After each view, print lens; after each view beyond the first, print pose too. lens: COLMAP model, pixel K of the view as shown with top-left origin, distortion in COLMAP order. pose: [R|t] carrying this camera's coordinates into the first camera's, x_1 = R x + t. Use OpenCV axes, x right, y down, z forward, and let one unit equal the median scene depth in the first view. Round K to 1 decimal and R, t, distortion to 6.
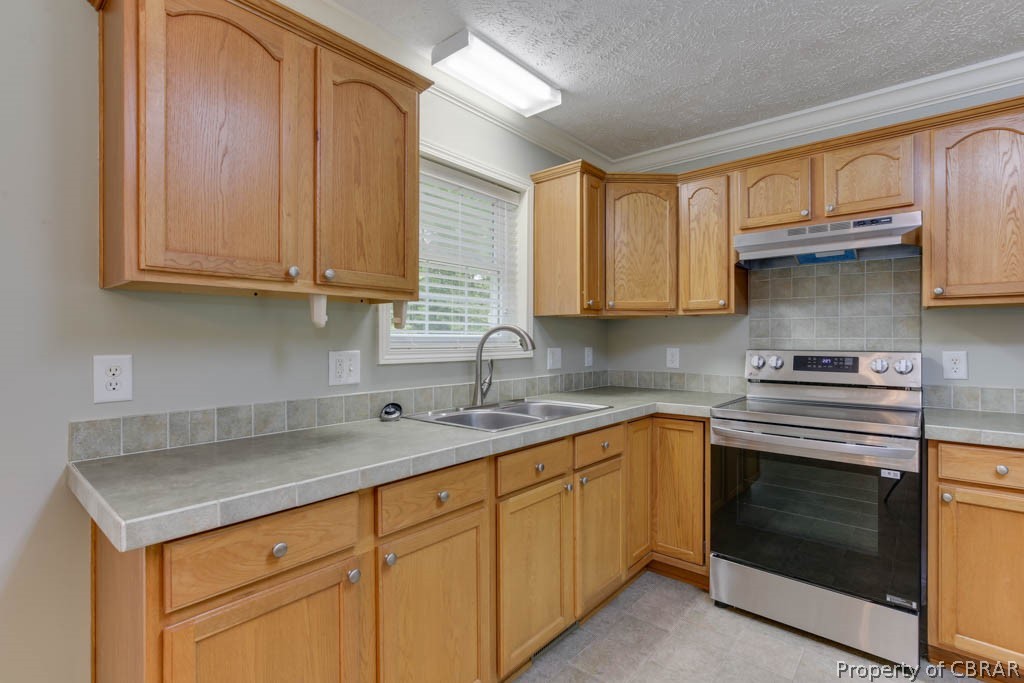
lens RADIAL K [[480.0, 0, 508.2], [0, 480.0, 336.4], [0, 0, 1]] dist [-0.005564, -0.001156]
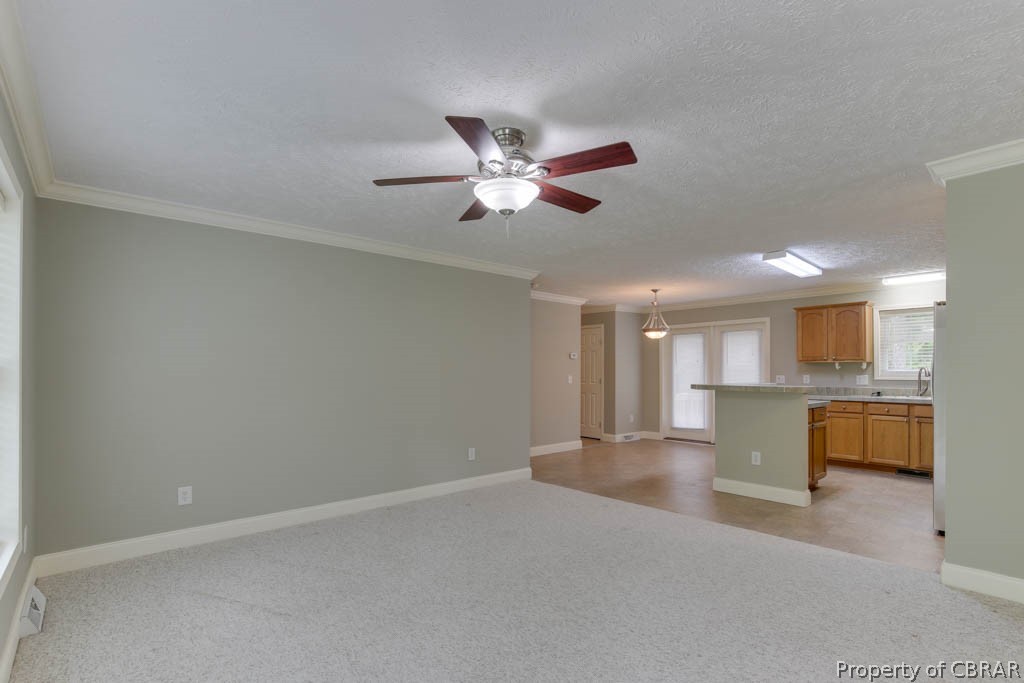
lens RADIAL K [[480.0, 0, 525.7], [0, 480.0, 368.8], [0, 0, 1]] dist [-0.005564, -0.001156]
pose [[-0.123337, -0.008703, -0.992327, 2.986405], [0.003825, 0.999950, -0.009246, 0.003661], [0.992357, -0.004936, -0.123297, -0.892548]]
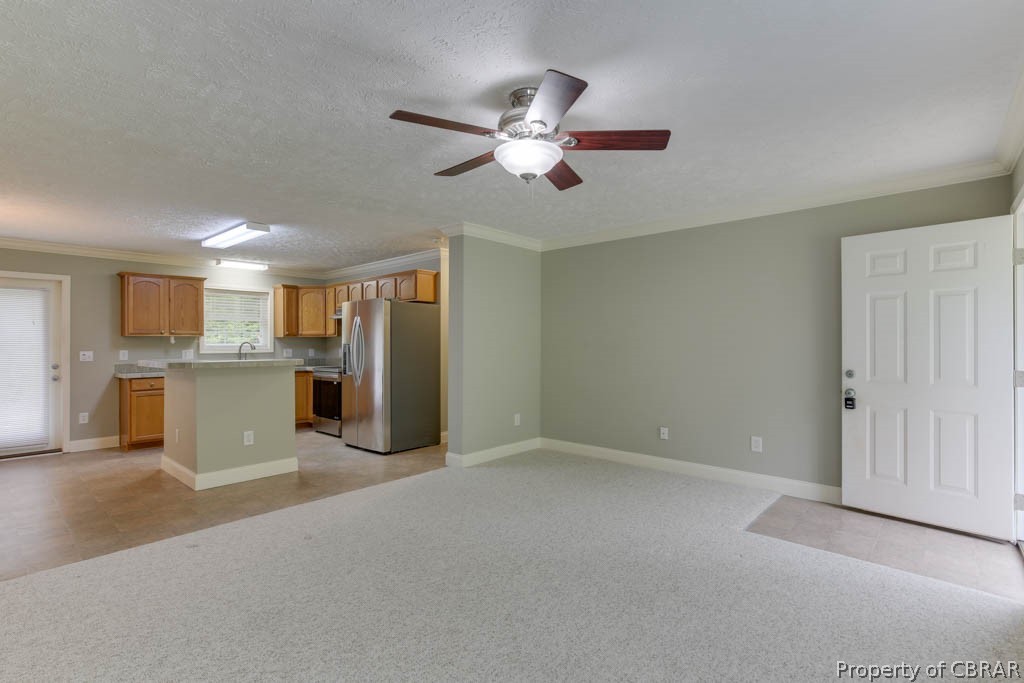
lens RADIAL K [[480.0, 0, 513.0], [0, 480.0, 338.0], [0, 0, 1]] dist [-0.005564, -0.001156]
pose [[0.999787, -0.008979, -0.018604, 1.848351], [0.008874, 0.999944, -0.005710, -0.013549], [0.018654, 0.005543, 0.999811, -2.171861]]
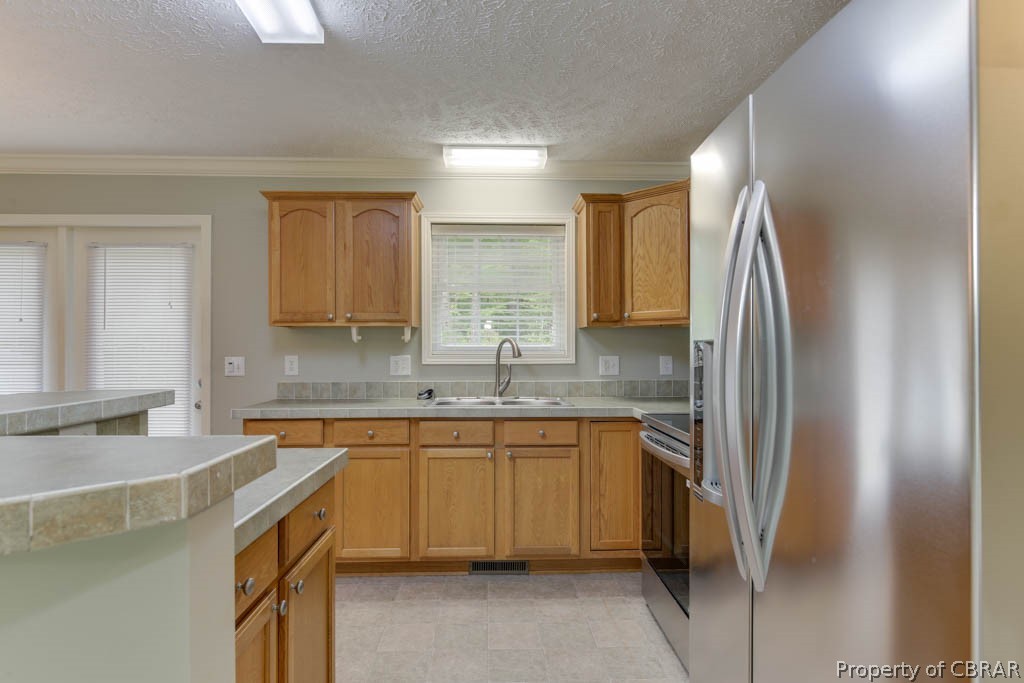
lens RADIAL K [[558.3, 0, 513.6], [0, 558.3, 338.8], [0, 0, 1]] dist [0.000729, 0.001413]
pose [[0.683690, -0.014669, -0.729625, 1.167293], [0.006428, 0.999880, -0.014080, 0.000928], [0.729744, 0.004936, 0.683702, -0.047392]]
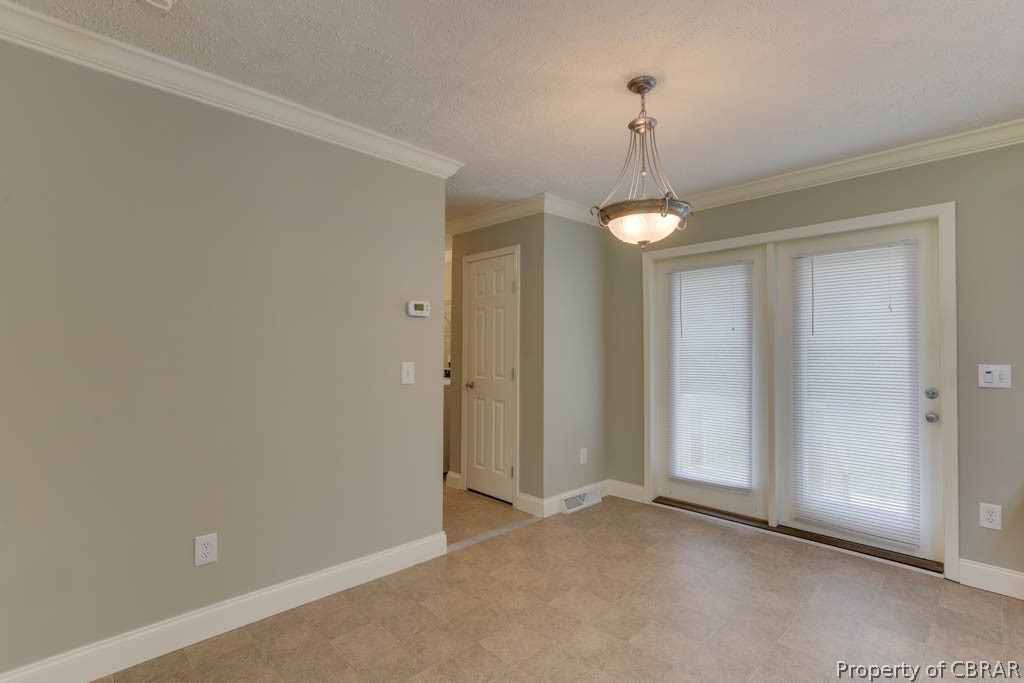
lens RADIAL K [[480.0, 0, 514.9], [0, 480.0, 342.0], [0, 0, 1]] dist [-0.005564, -0.001156]
pose [[-0.089816, -0.023037, -0.995692, 0.670606], [-0.000212, 0.999733, -0.023111, -0.002847], [0.995958, -0.001864, -0.089797, -0.594628]]
